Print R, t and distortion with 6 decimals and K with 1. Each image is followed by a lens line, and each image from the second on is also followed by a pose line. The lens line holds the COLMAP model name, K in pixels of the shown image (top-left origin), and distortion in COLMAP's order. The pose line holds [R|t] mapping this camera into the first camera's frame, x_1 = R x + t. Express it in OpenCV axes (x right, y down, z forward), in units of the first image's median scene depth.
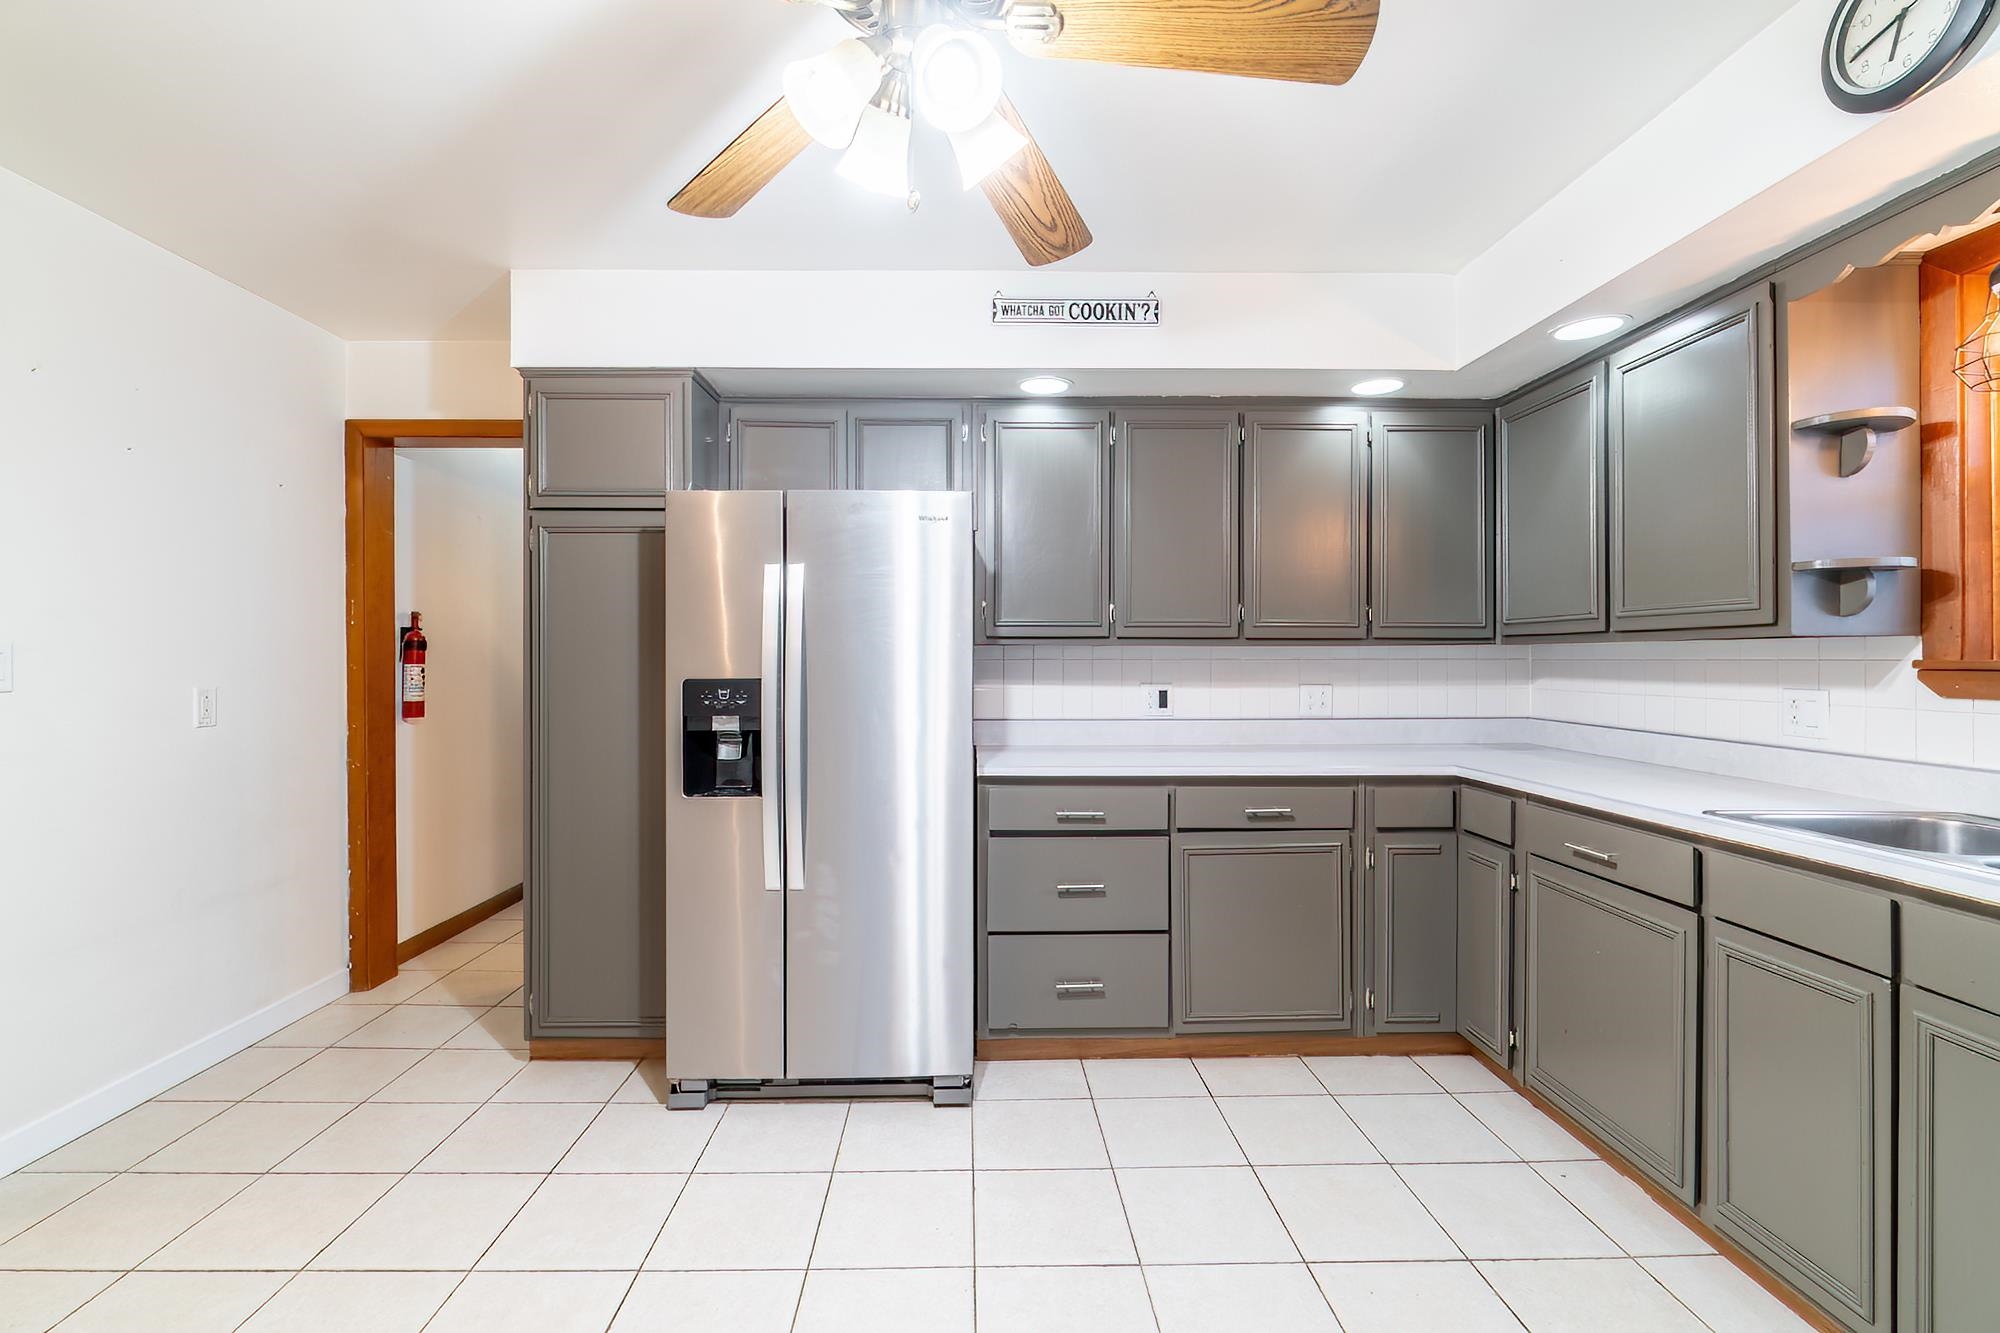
lens RADIAL K [[870.8, 0, 984.8], [0, 870.8, 658.2], [0, 0, 1]] dist [-0.002905, -0.000492]
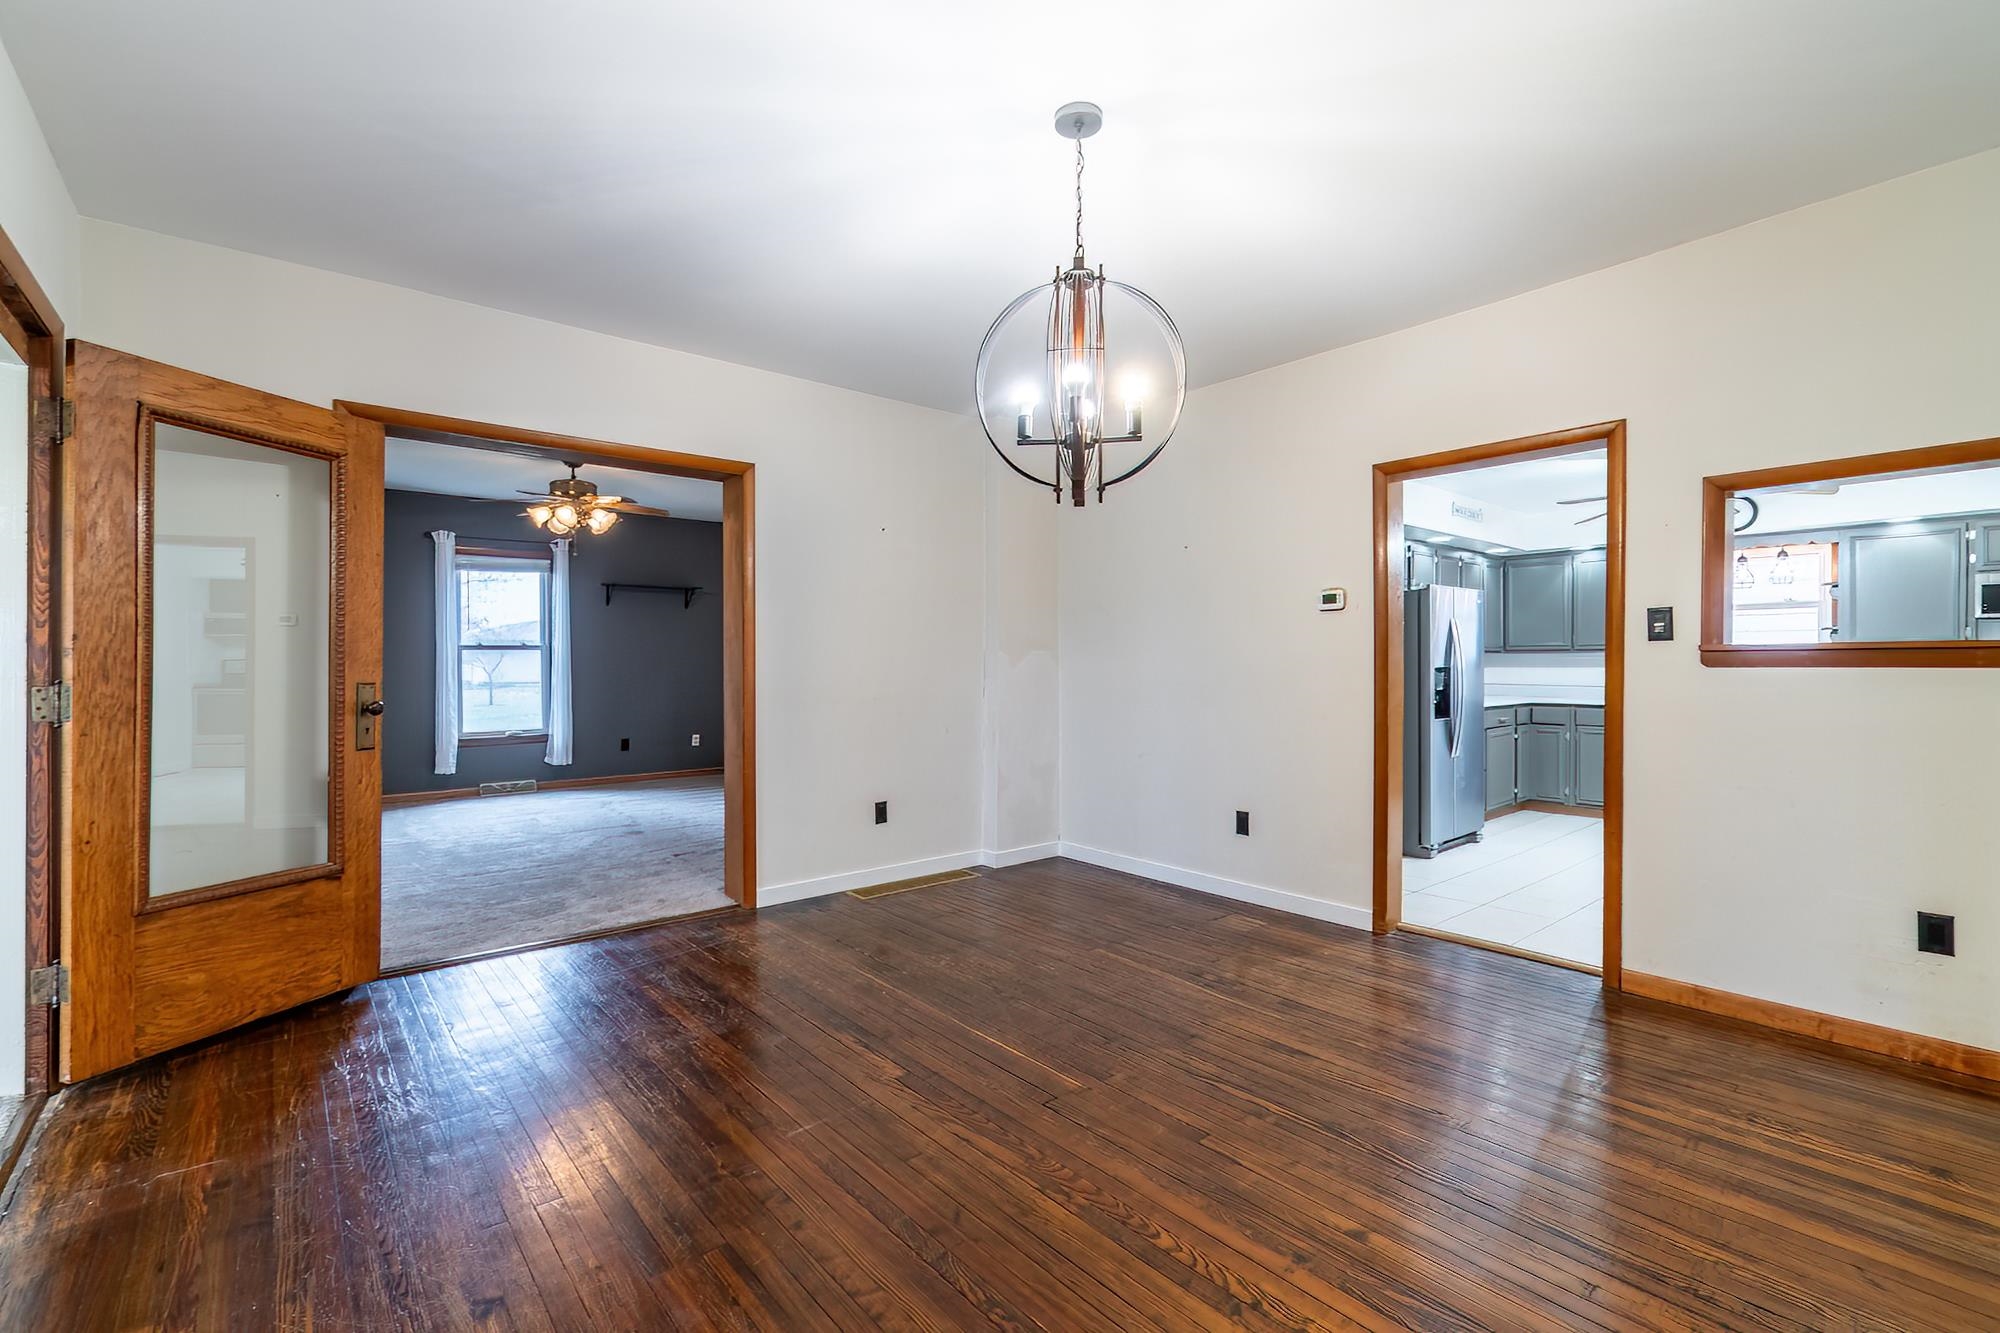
lens RADIAL K [[870.8, 0, 984.8], [0, 870.8, 658.2], [0, 0, 1]] dist [-0.002905, -0.000492]
pose [[0.773659, 0.000940, 0.633602, -2.466077], [0.005146, 0.999957, -0.007766, 0.011567], [-0.633582, 0.009269, 0.773620, -0.005924]]
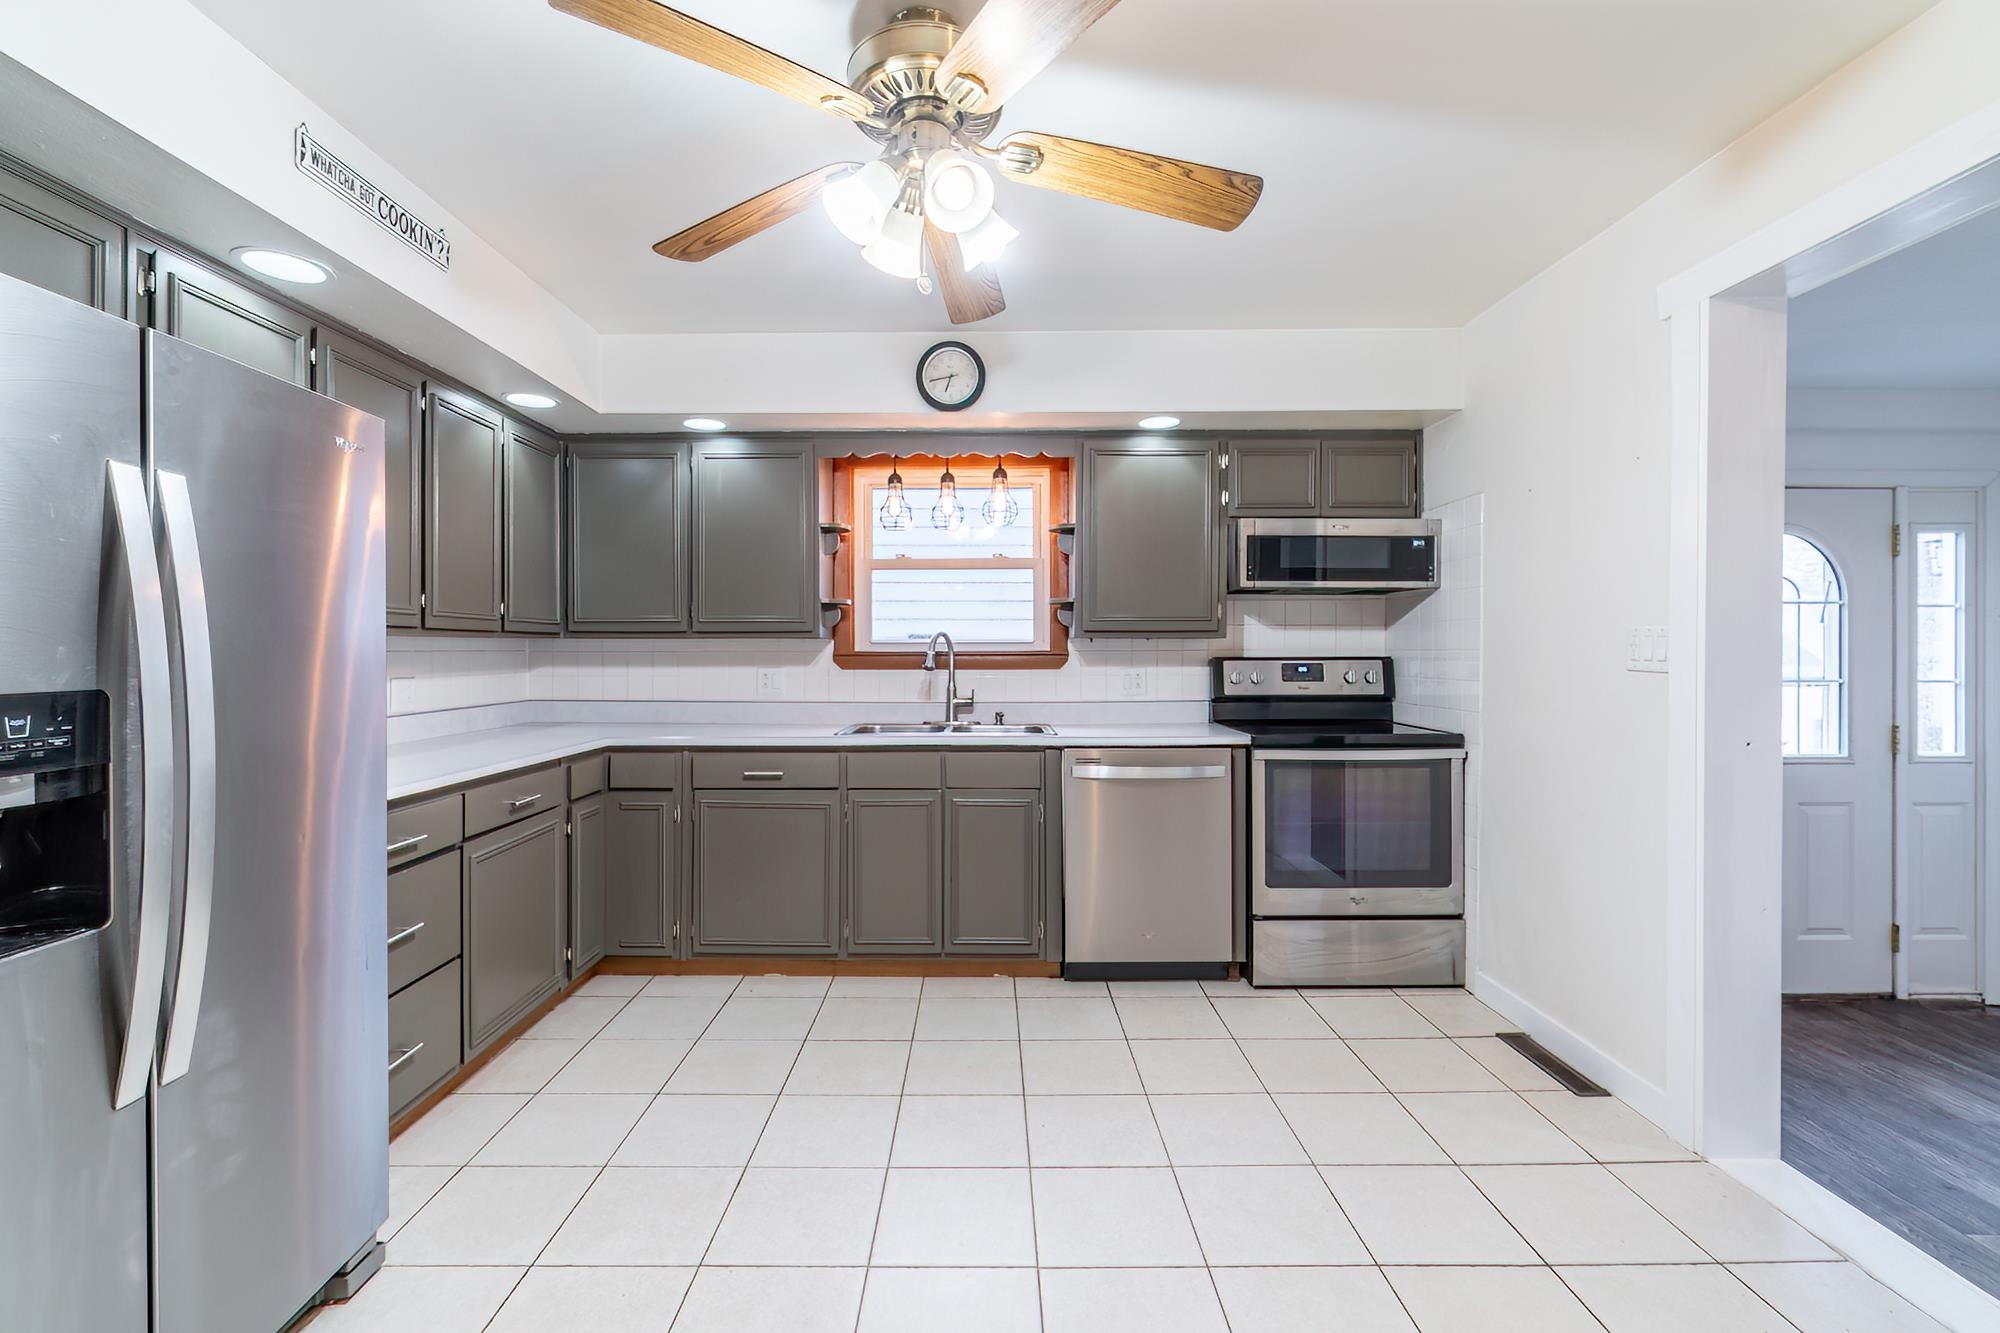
lens RADIAL K [[870.8, 0, 984.8], [0, 870.8, 658.2], [0, 0, 1]] dist [-0.002905, -0.000492]
pose [[0.013743, -0.008243, 0.999872, -0.682375], [0.005970, 0.999949, 0.008162, 0.004259], [-0.999888, 0.005858, 0.013792, 0.452161]]
